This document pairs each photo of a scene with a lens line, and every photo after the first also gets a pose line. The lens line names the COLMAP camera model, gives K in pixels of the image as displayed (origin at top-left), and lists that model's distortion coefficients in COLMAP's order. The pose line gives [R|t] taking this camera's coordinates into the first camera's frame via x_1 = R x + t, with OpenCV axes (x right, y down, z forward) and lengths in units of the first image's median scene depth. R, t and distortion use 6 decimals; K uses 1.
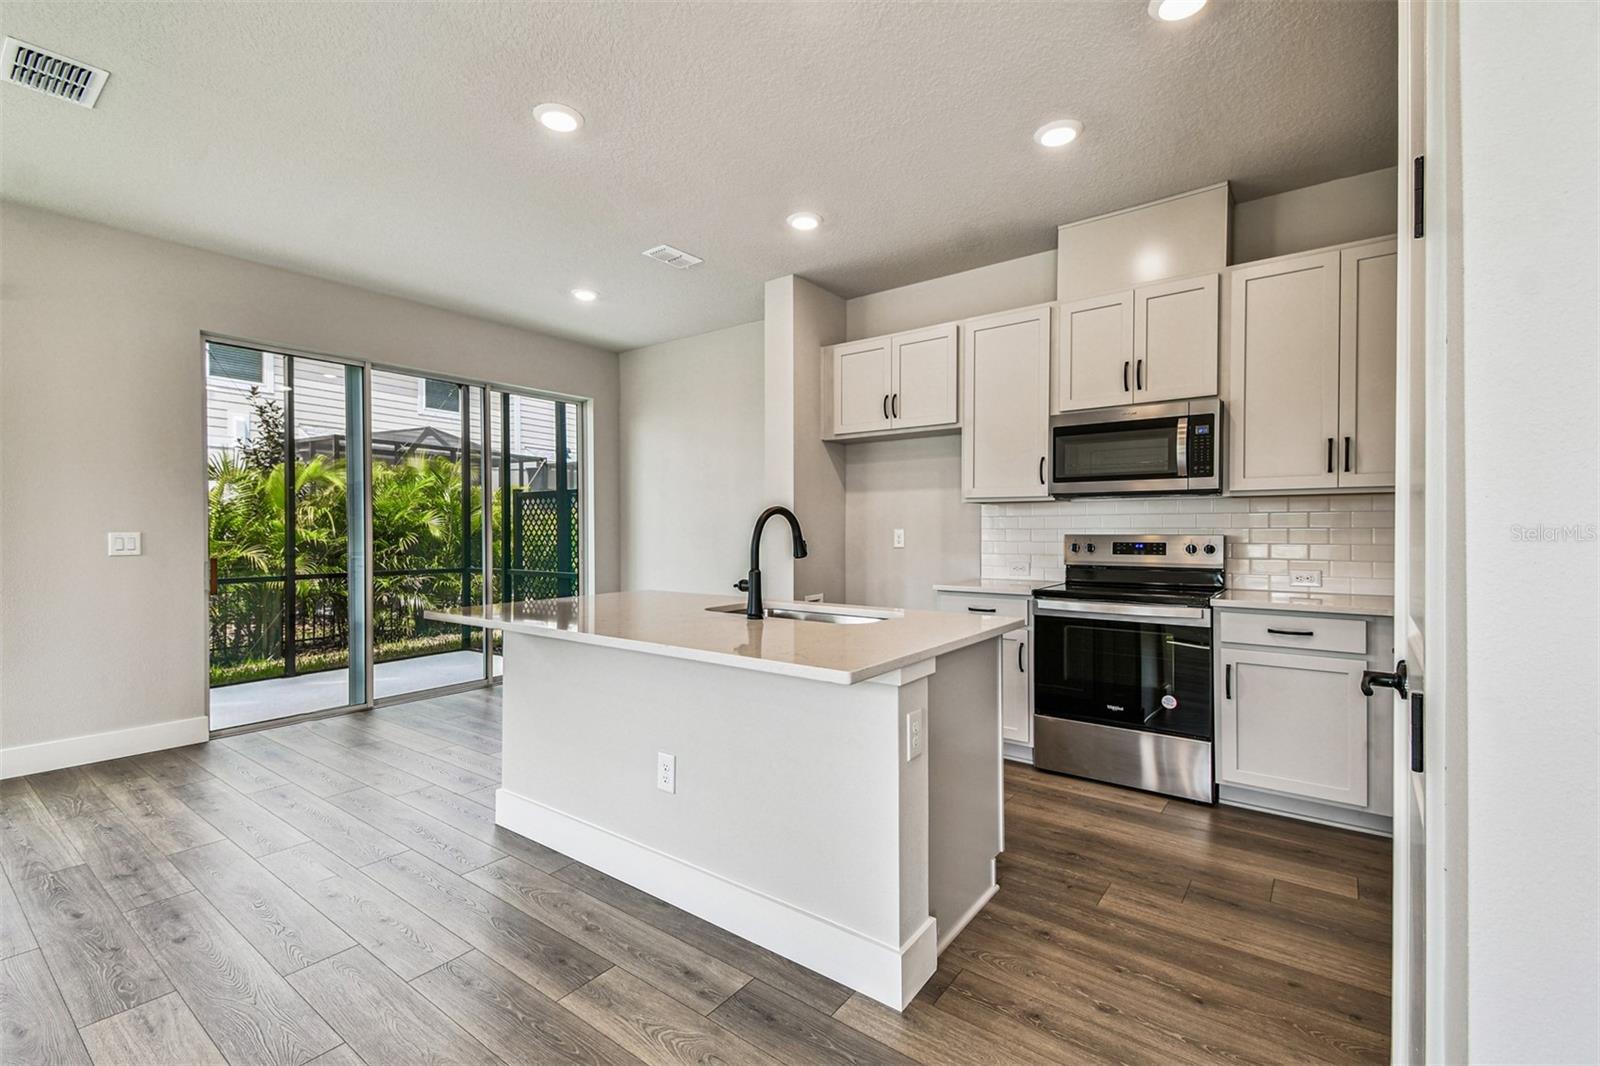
lens RADIAL K [[705.2, 0, 793.2], [0, 705.2, 531.4], [0, 0, 1]] dist [0.046091, -0.020531]
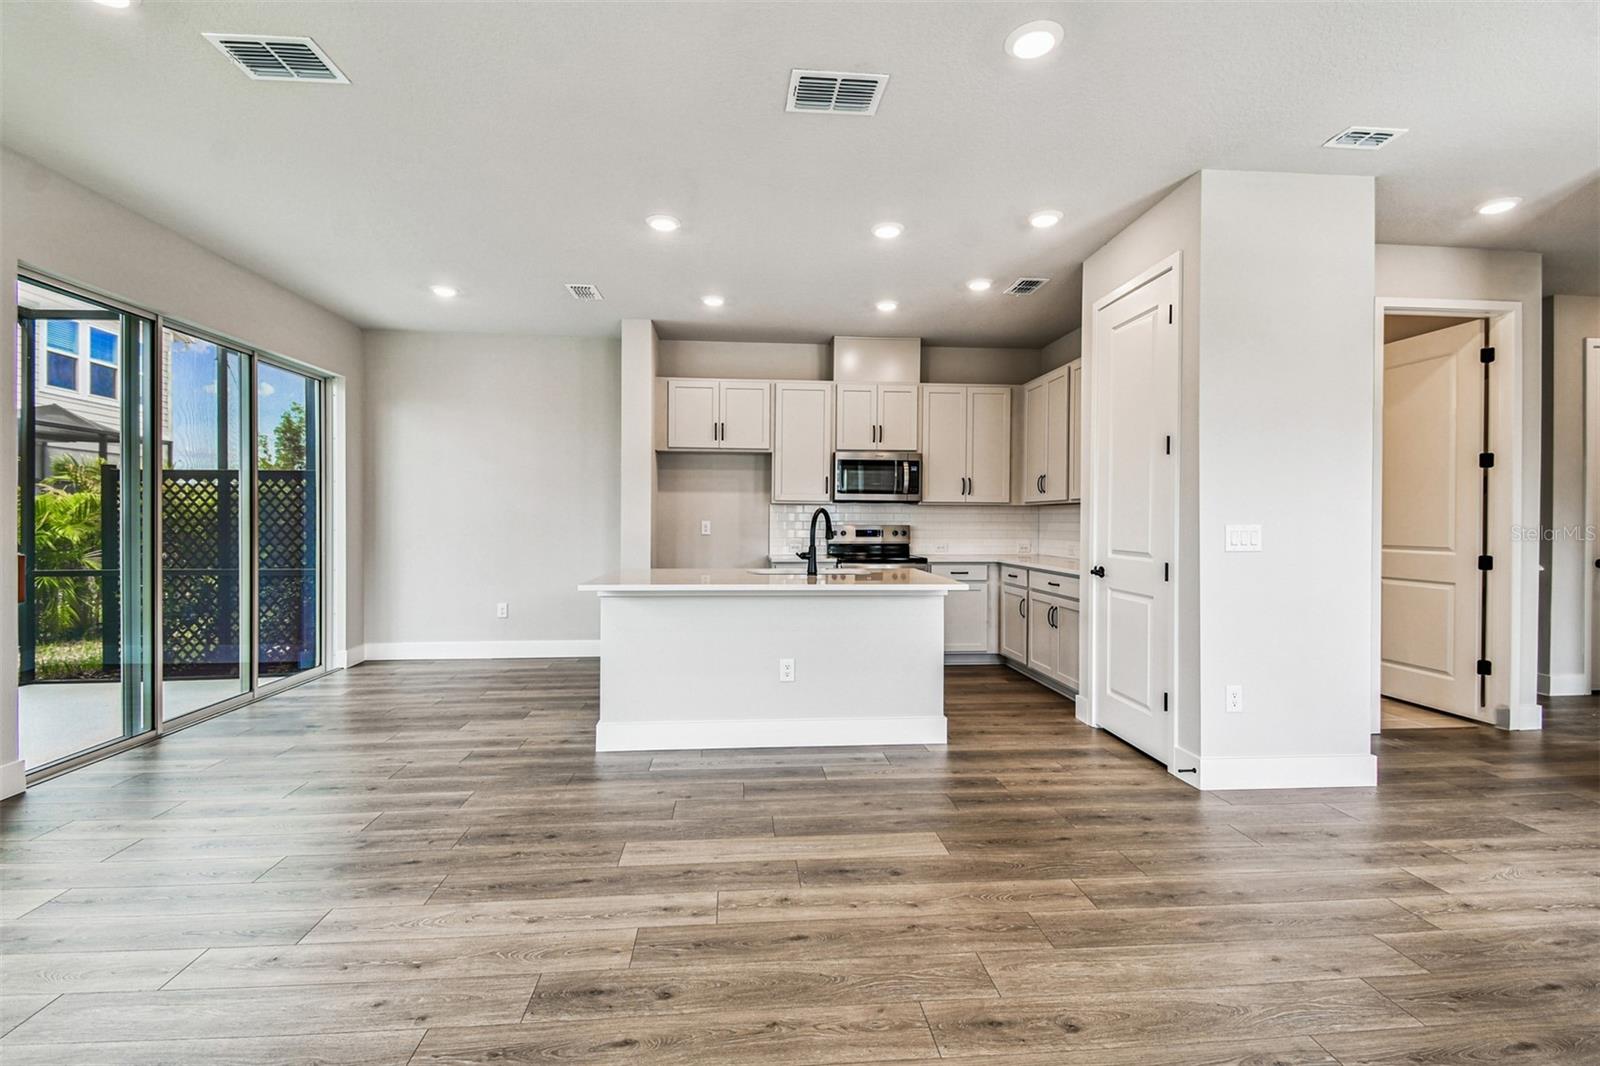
lens RADIAL K [[705.2, 0, 791.6], [0, 705.2, 523.3], [0, 0, 1]] dist [0.046091, -0.020531]
pose [[0.743130, 0.002098, 0.669143, -0.826870], [-0.004595, 0.999988, 0.001968, -0.002125], [-0.669131, -0.004537, 0.743131, -0.143522]]
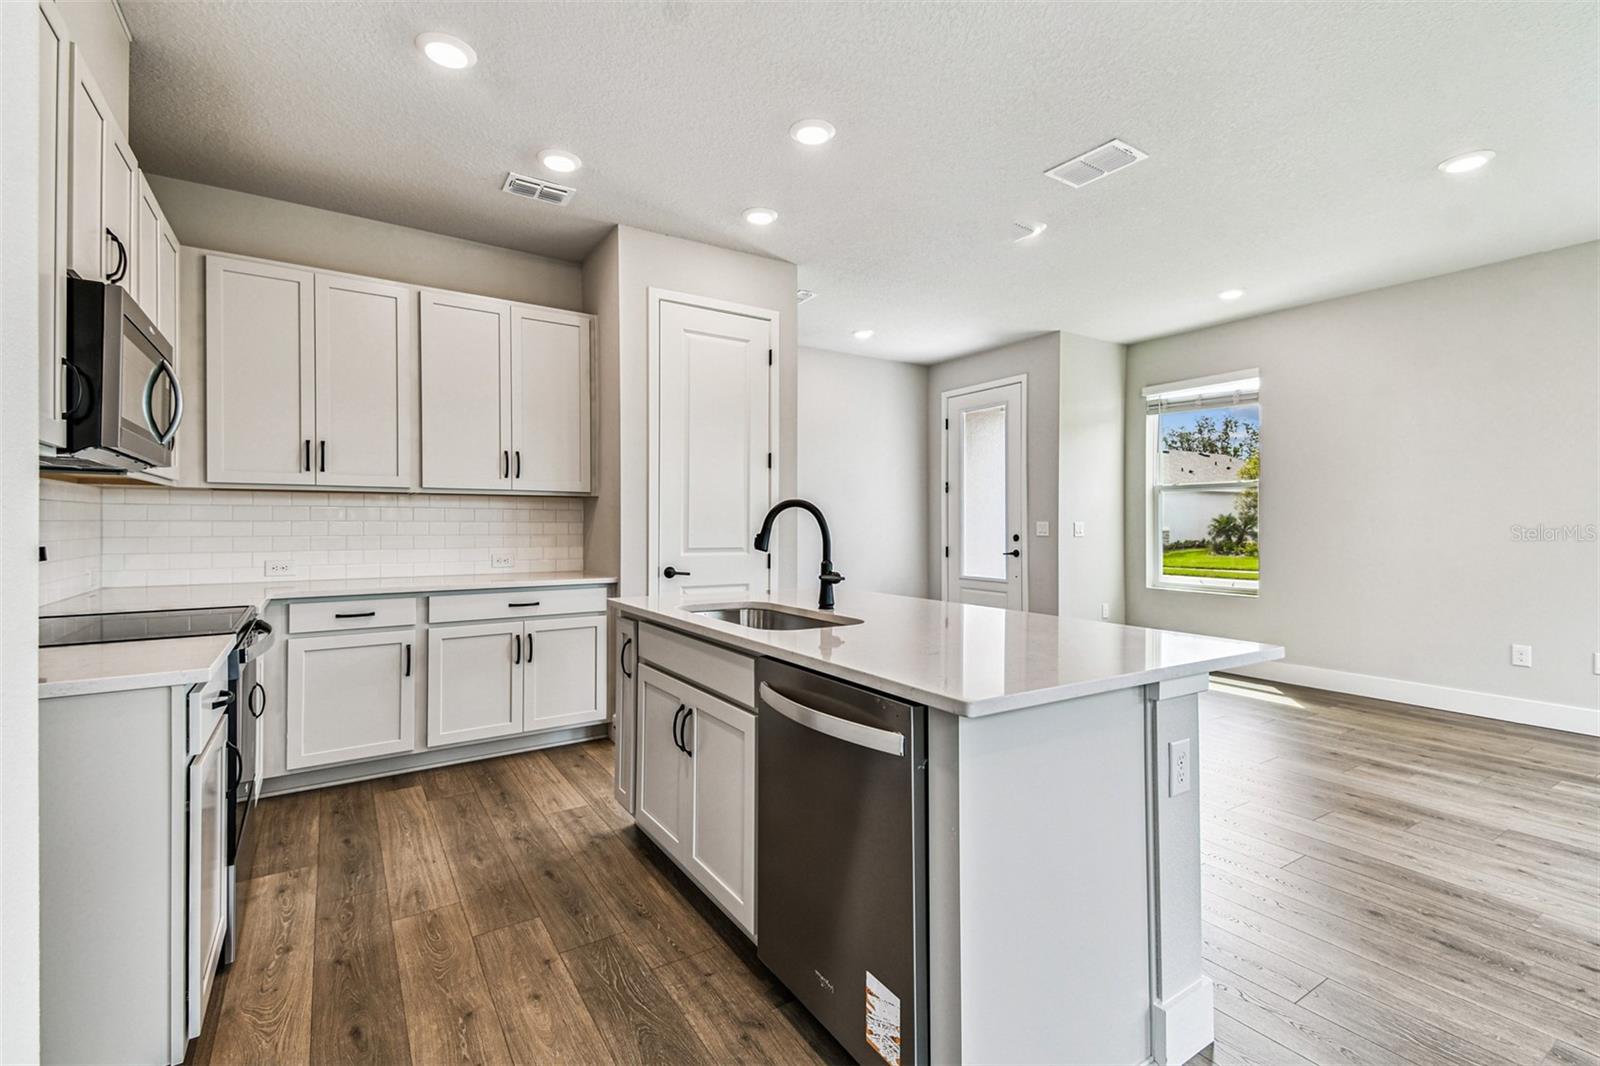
lens RADIAL K [[705.2, 0, 790.7], [0, 705.2, 523.9], [0, 0, 1]] dist [0.046091, -0.020531]
pose [[-0.939269, -0.000197, 0.343183, -0.245097], [0.001071, 0.999993, 0.003504, -0.003166], [-0.343181, 0.003659, -0.939262, 1.356038]]
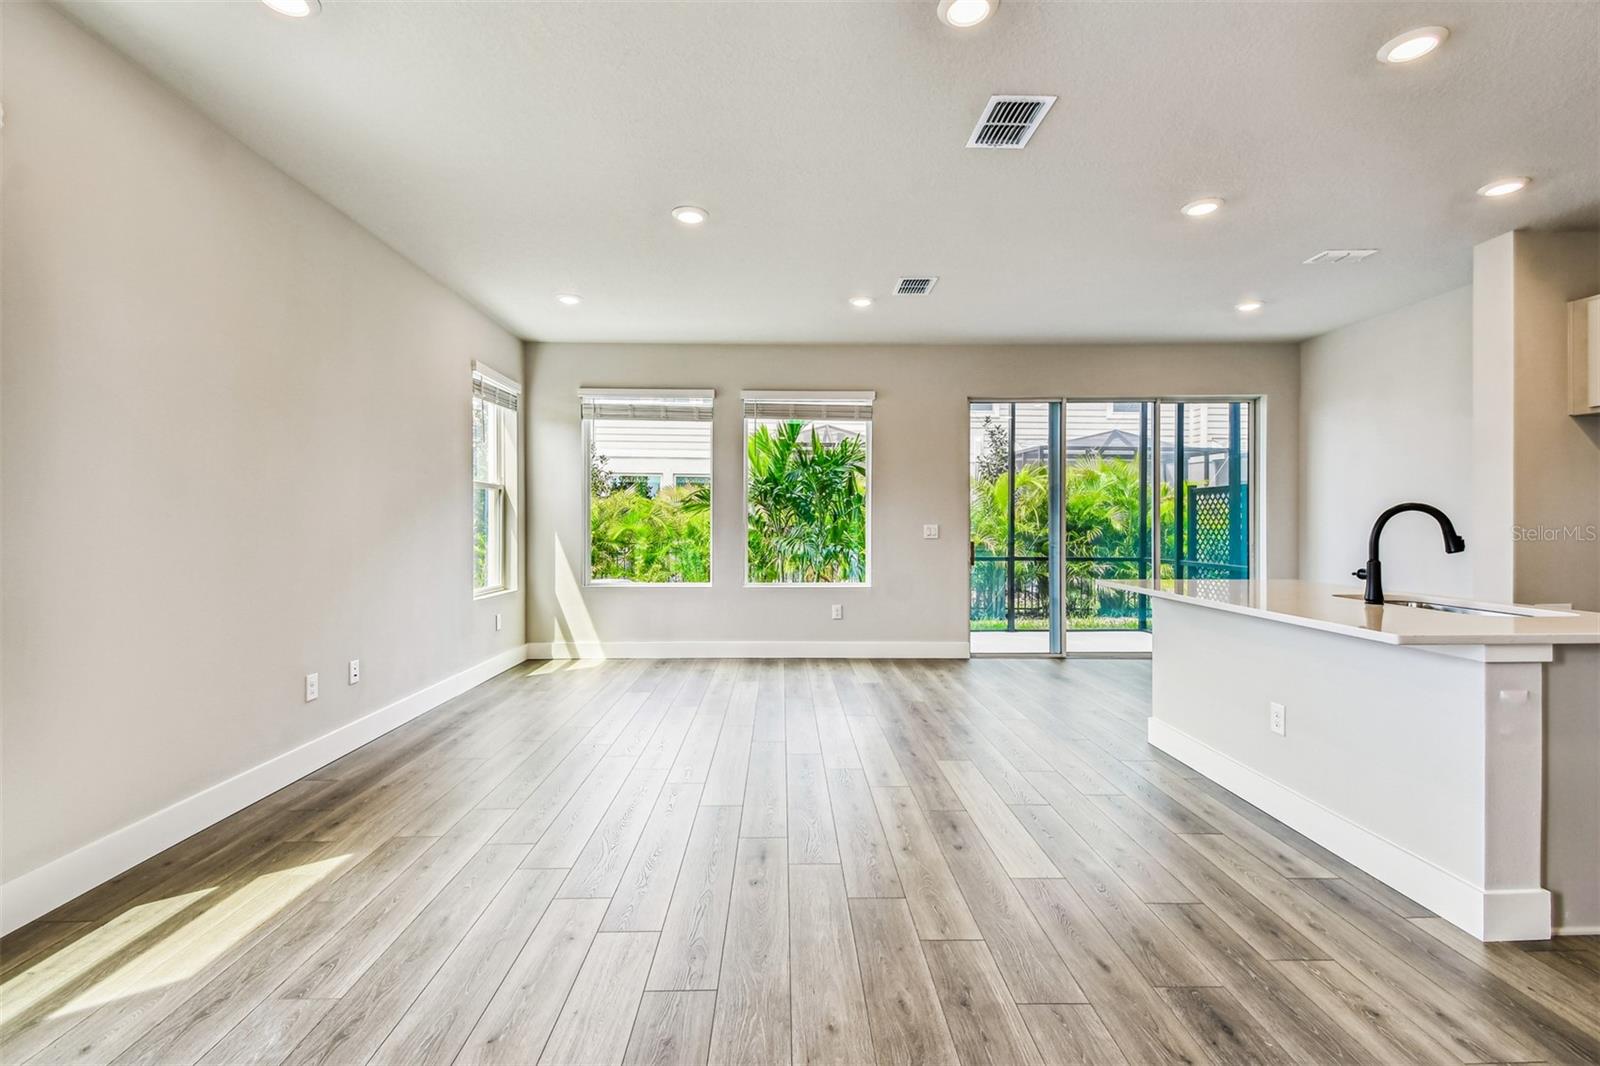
lens RADIAL K [[705.2, 0, 798.5], [0, 705.2, 527.1], [0, 0, 1]] dist [0.046091, -0.020531]
pose [[0.625186, 0.007199, -0.780443, 0.181805], [-0.005212, 0.999974, 0.005049, 0.000090], [0.780459, 0.000911, 0.625207, -0.295603]]
